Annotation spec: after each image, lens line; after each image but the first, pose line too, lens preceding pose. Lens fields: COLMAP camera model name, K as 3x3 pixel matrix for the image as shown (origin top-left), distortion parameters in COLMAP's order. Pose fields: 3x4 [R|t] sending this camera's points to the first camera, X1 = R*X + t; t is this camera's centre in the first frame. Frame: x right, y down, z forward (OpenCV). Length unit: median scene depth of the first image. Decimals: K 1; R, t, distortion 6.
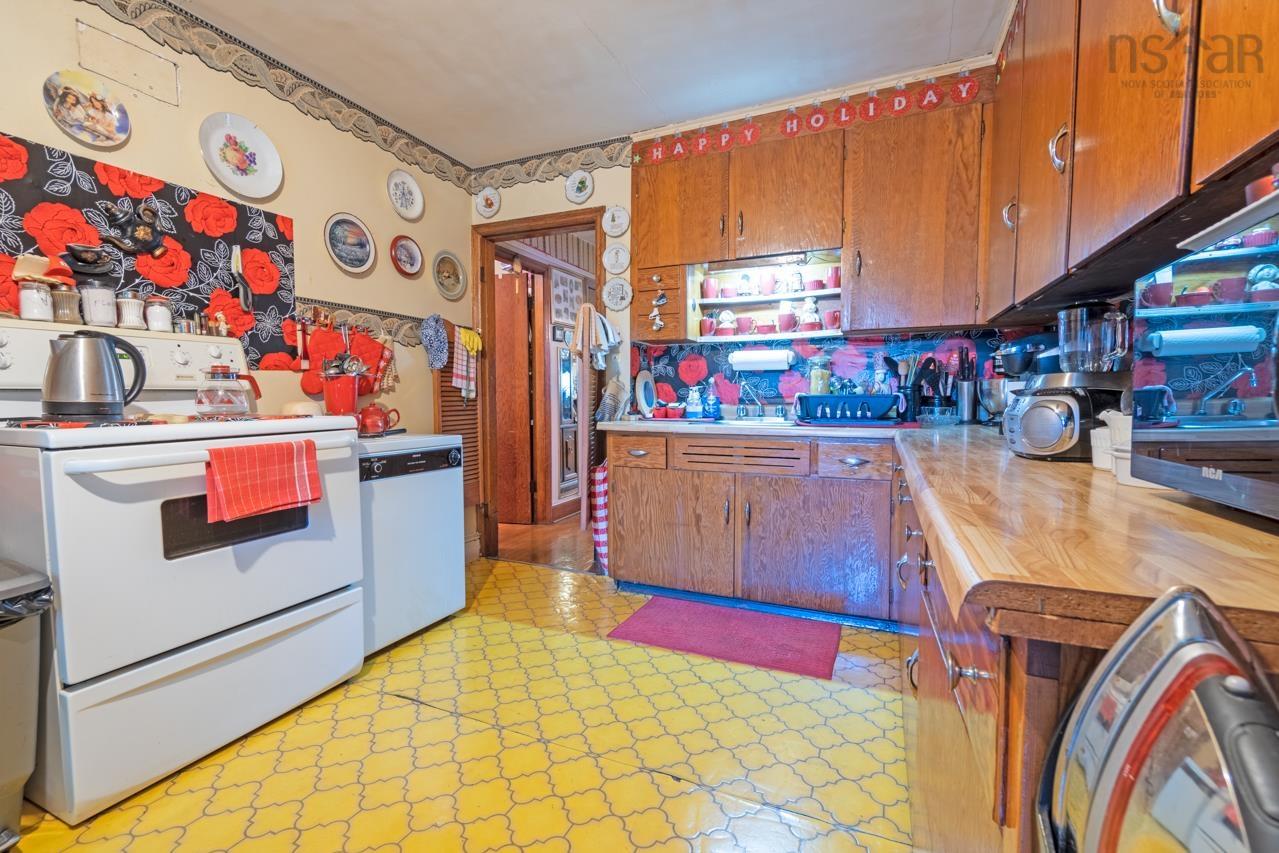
lens RADIAL K [[548.5, 0, 641.4], [0, 548.5, 428.4], [0, 0, 1]] dist [-0.002423, -0.000042]
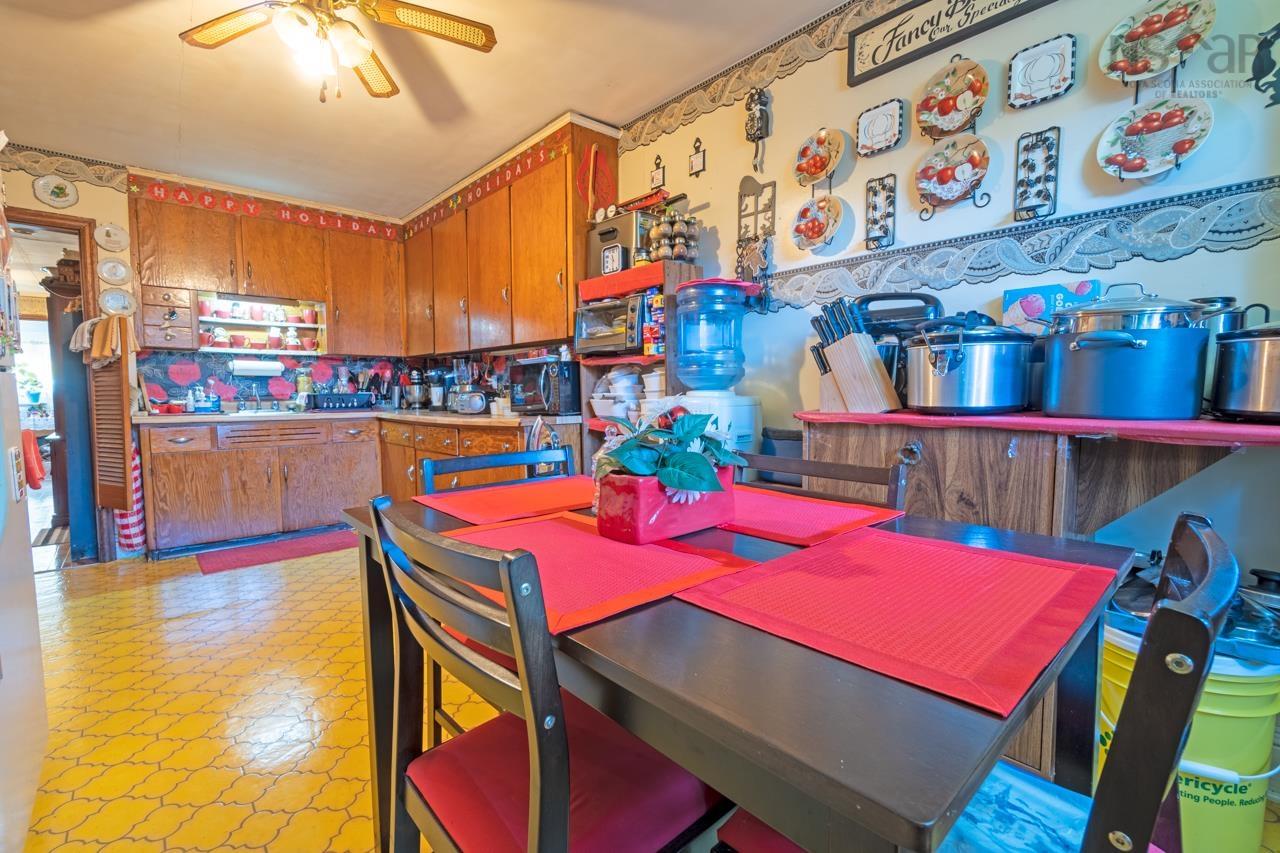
lens RADIAL K [[548.9, 0, 638.4], [0, 548.9, 428.4], [0, 0, 1]] dist [-0.002423, -0.000042]
pose [[0.390587, -0.057353, 0.918778, -0.728582], [0.056960, 0.997651, 0.038061, 0.029018], [-0.918802, 0.037468, 0.392937, -0.435594]]
